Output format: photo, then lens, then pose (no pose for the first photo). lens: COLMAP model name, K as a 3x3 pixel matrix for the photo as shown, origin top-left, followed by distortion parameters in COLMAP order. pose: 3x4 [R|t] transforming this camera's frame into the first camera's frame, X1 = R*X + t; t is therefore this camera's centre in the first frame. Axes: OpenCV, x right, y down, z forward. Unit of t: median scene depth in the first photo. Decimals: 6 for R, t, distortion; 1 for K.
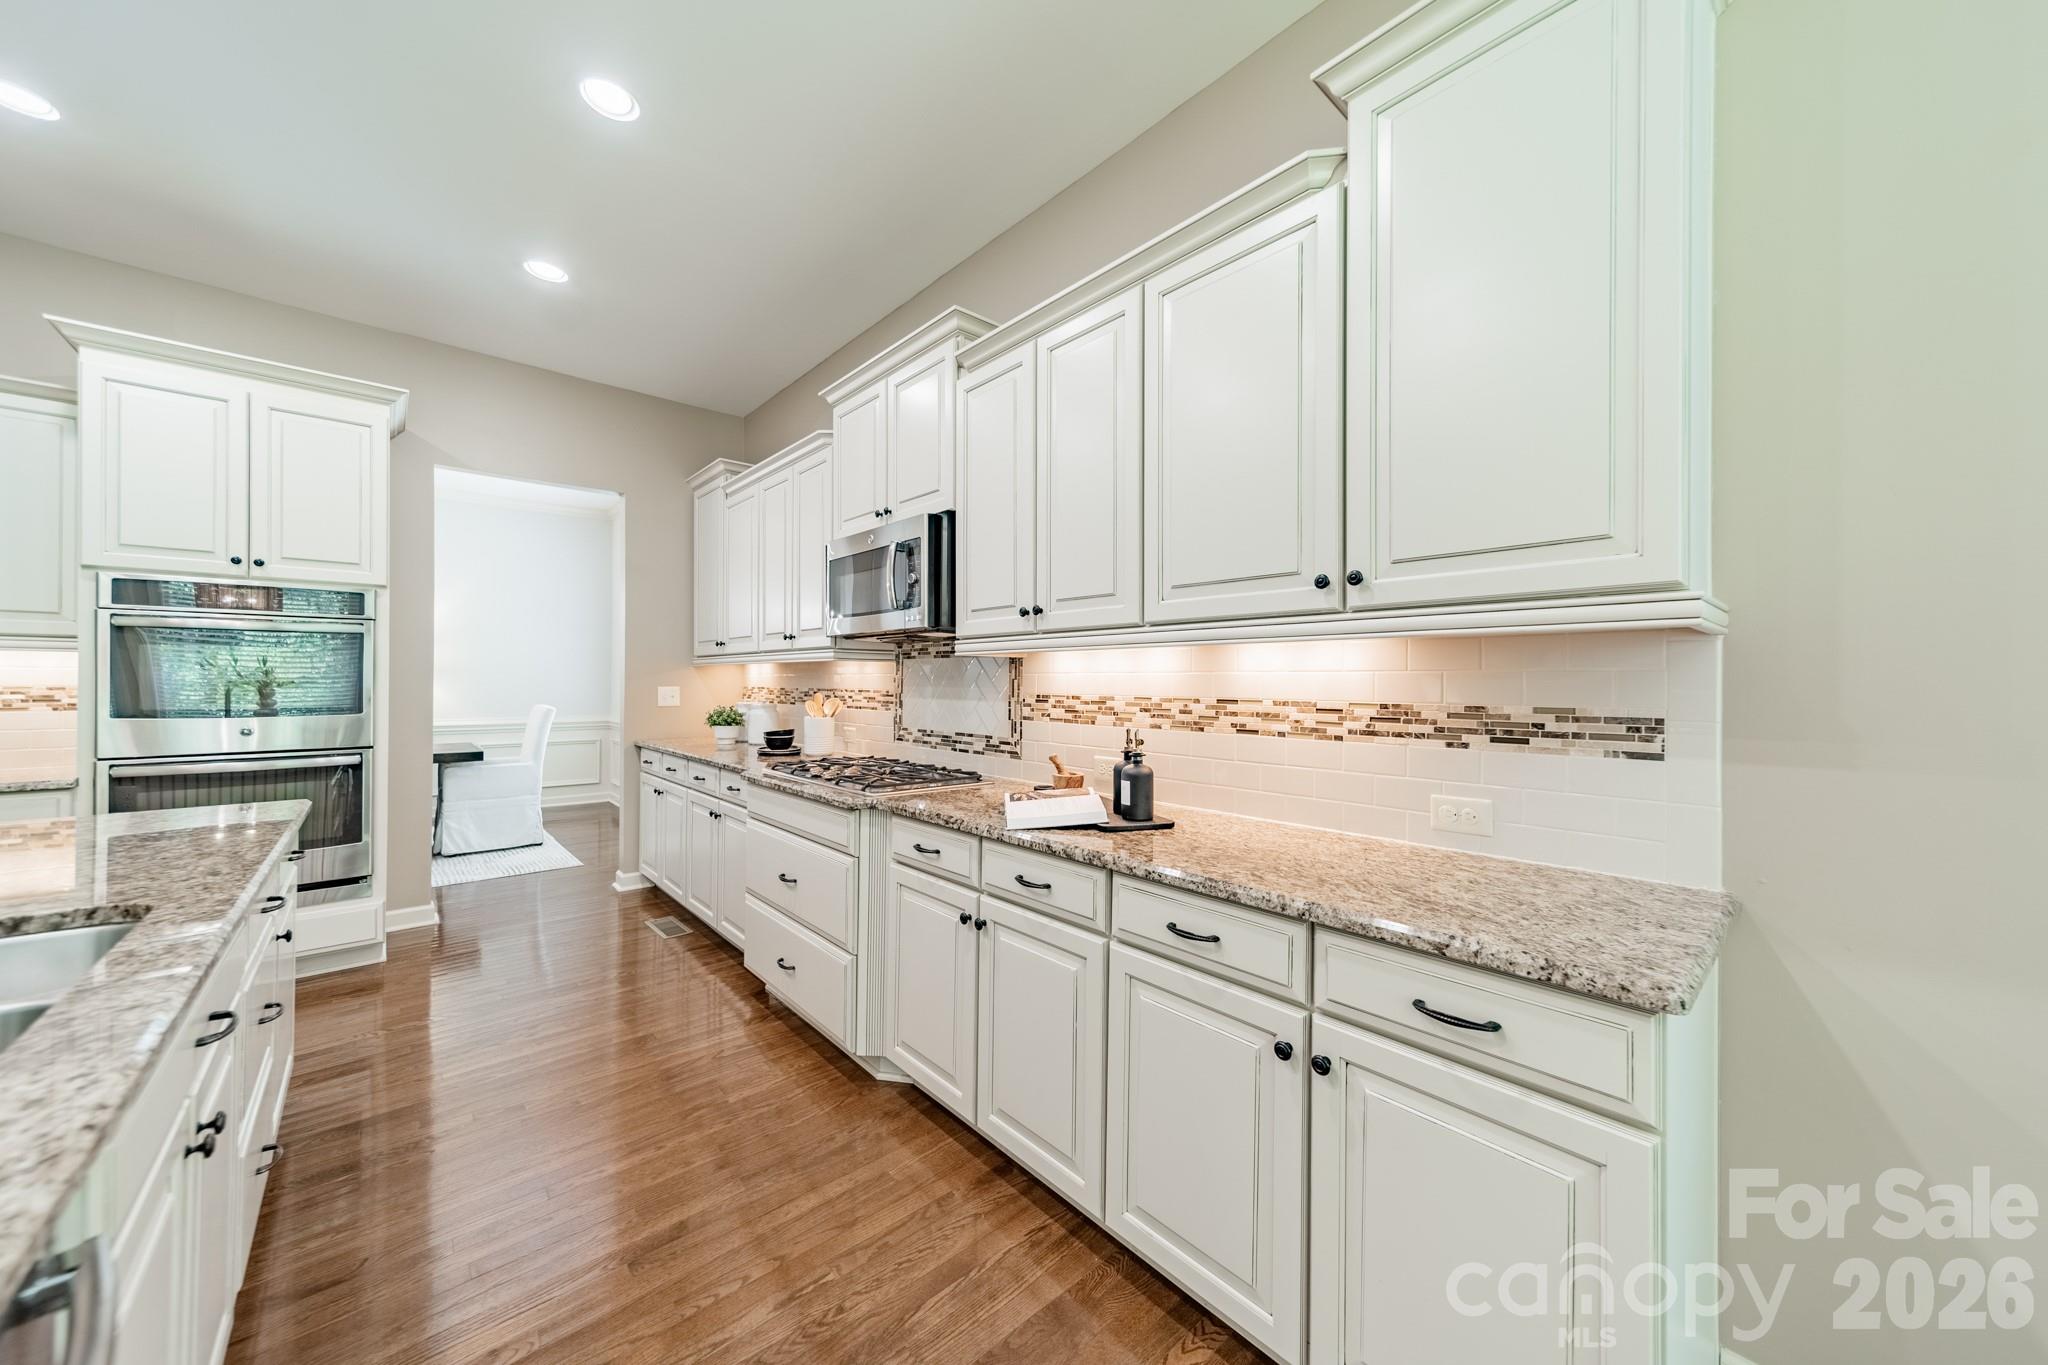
lens RADIAL K [[723.1, 0, 1031.5], [0, 723.1, 679.8], [0, 0, 1]] dist [0.006935, 0.000126]
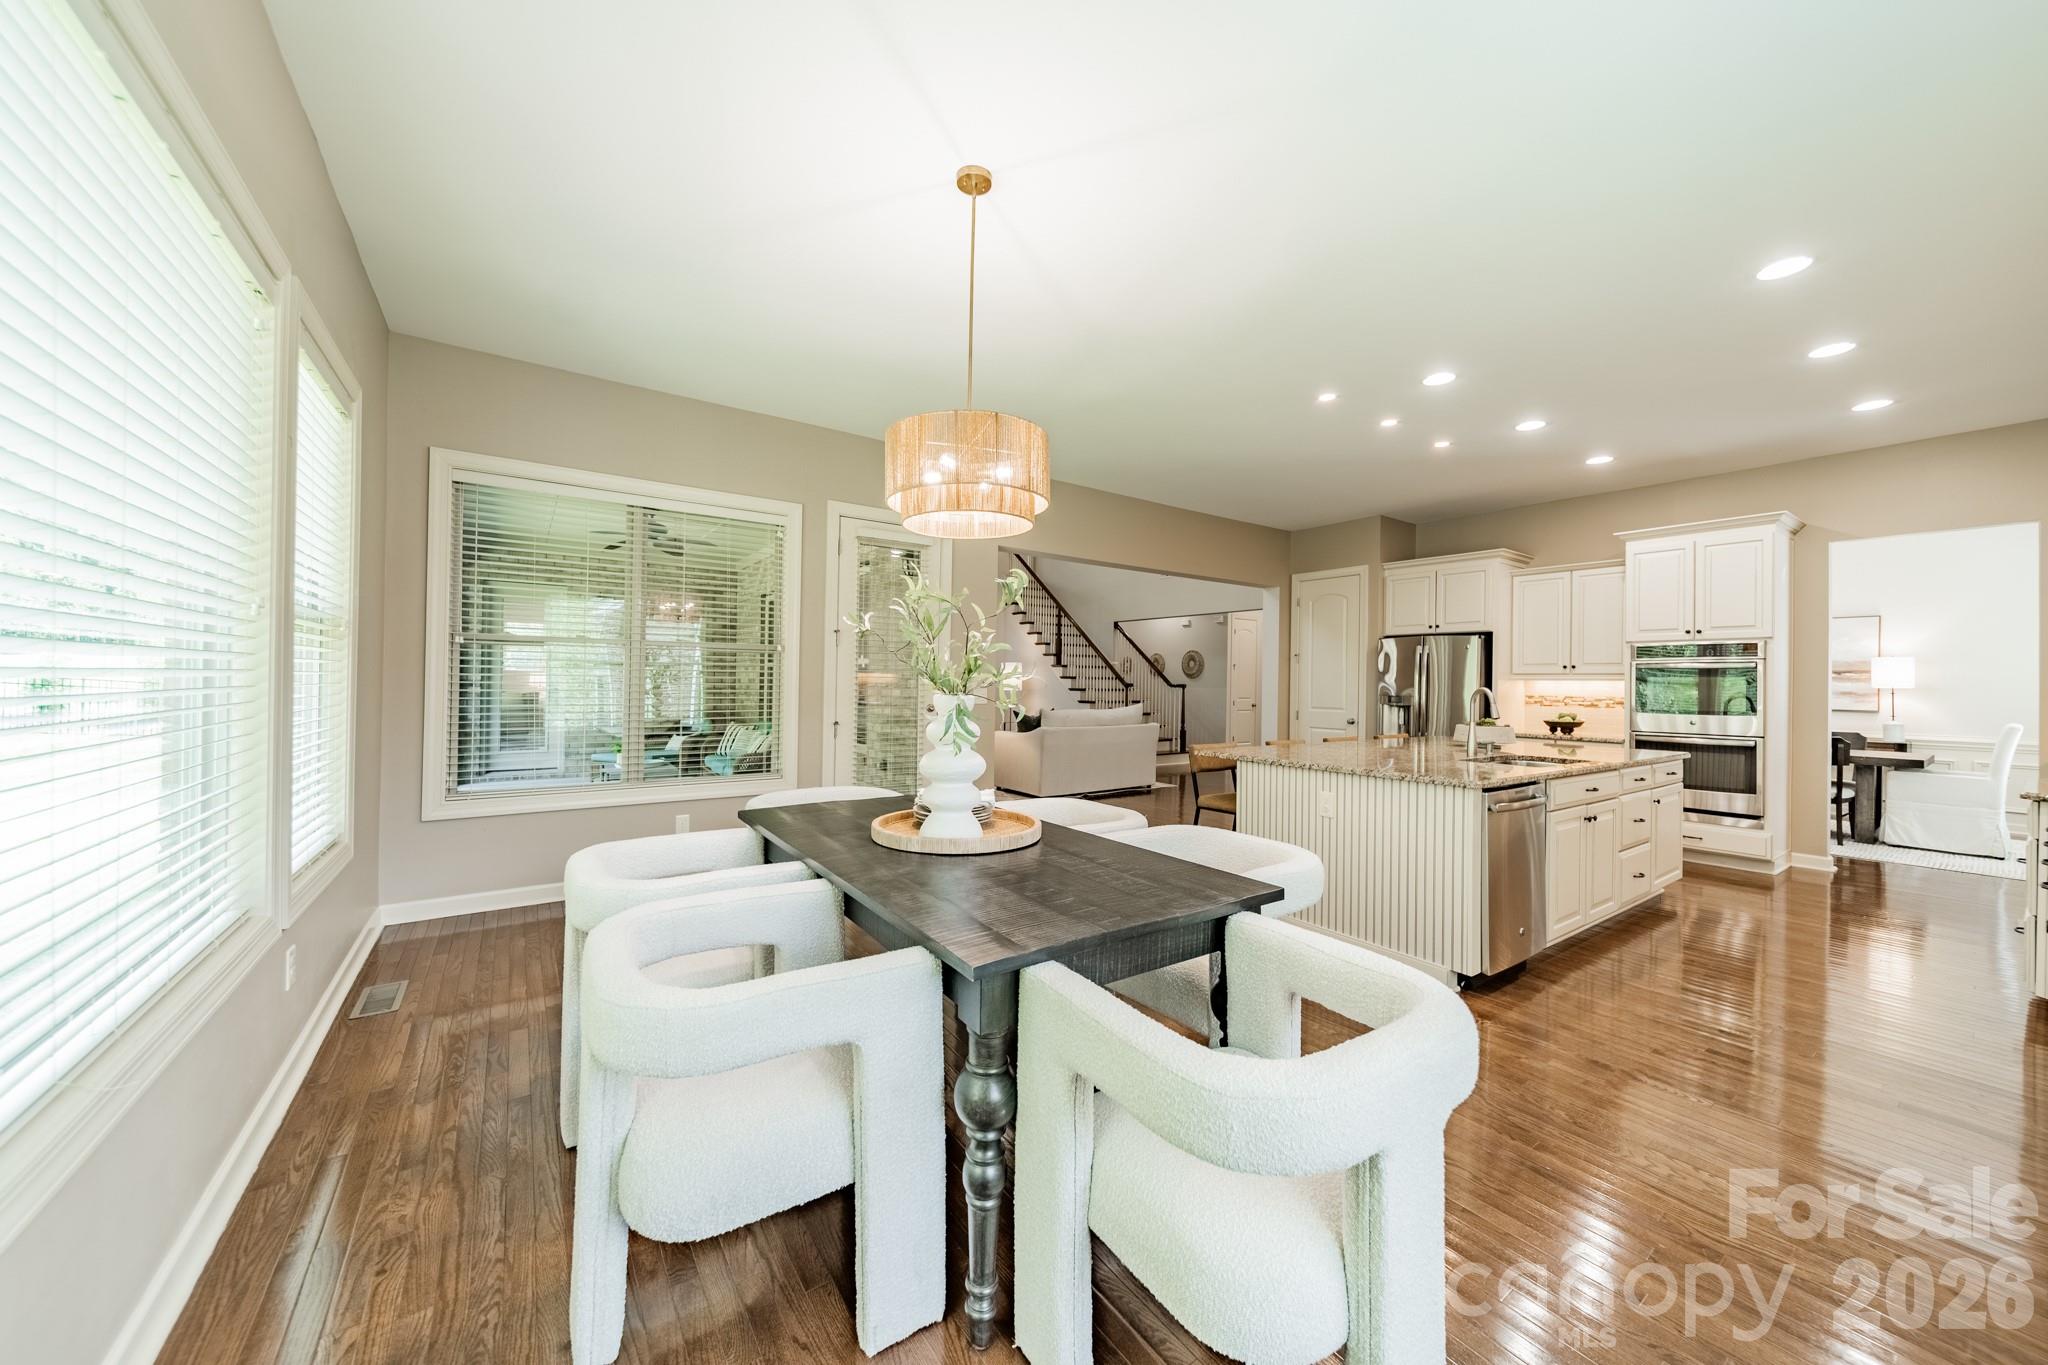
lens RADIAL K [[721.5, 0, 1032.5], [0, 721.5, 672.4], [0, 0, 1]] dist [0.010069, 0.000074]
pose [[-0.108595, -0.019817, -0.993889, 1.023465], [-0.013866, 0.999734, -0.018418, 0.001051], [0.993989, 0.011782, -0.108841, -0.511539]]
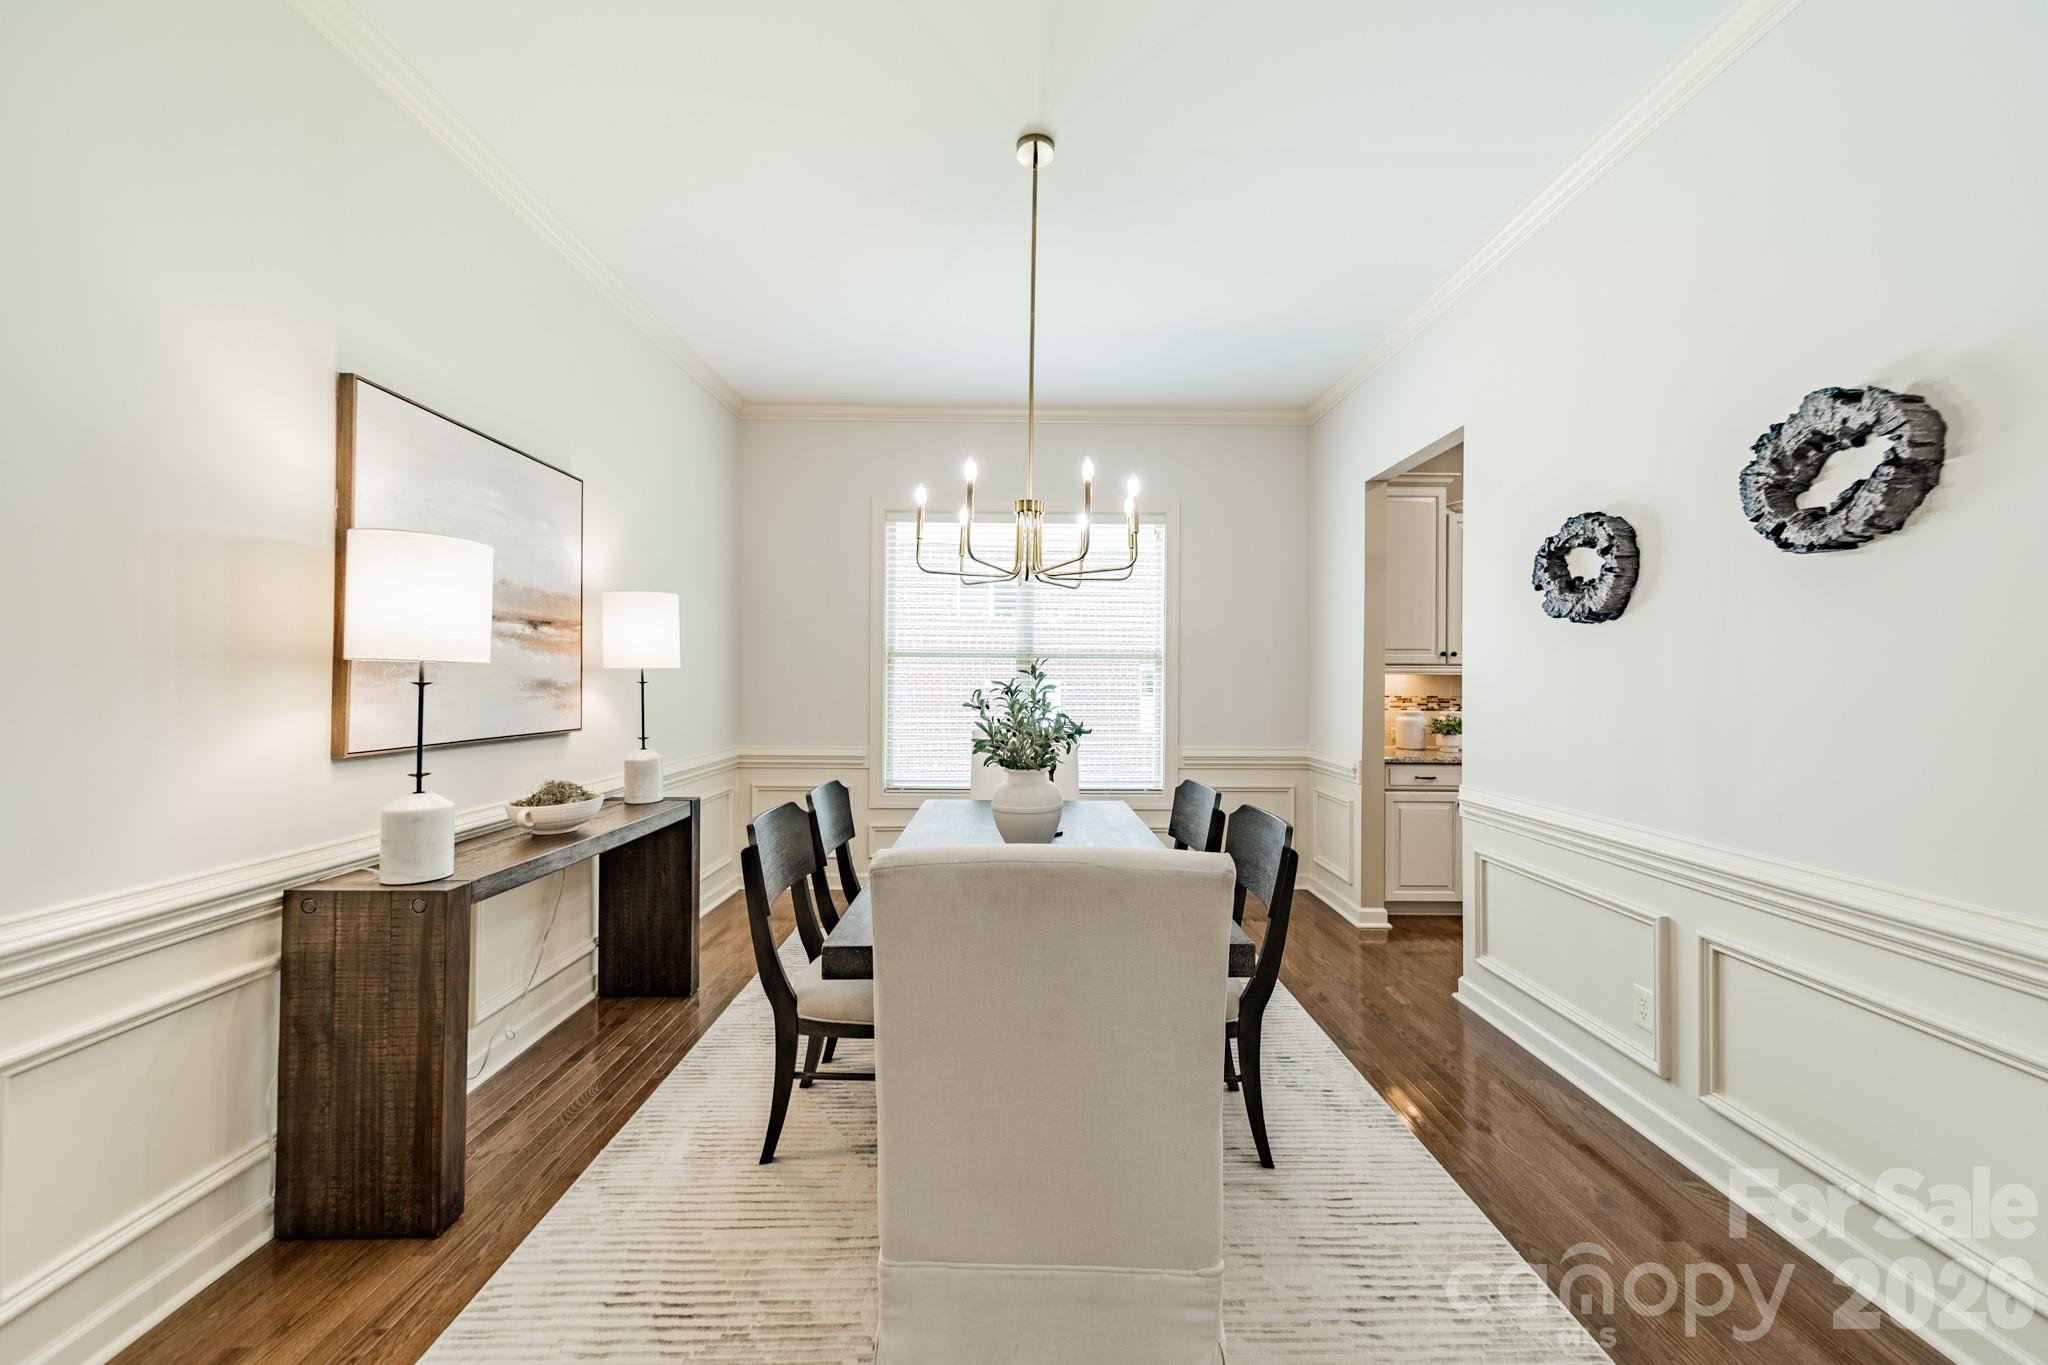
lens RADIAL K [[712.7, 0, 1016.1], [0, 712.7, 676.1], [0, 0, 1]] dist [0.008604, 0.000130]
pose [[0.666825, 0.003331, 0.745207, -2.426342], [-0.001631, 0.999994, -0.003010, -0.022181], [-0.745212, 0.000792, 0.666827, 1.194197]]
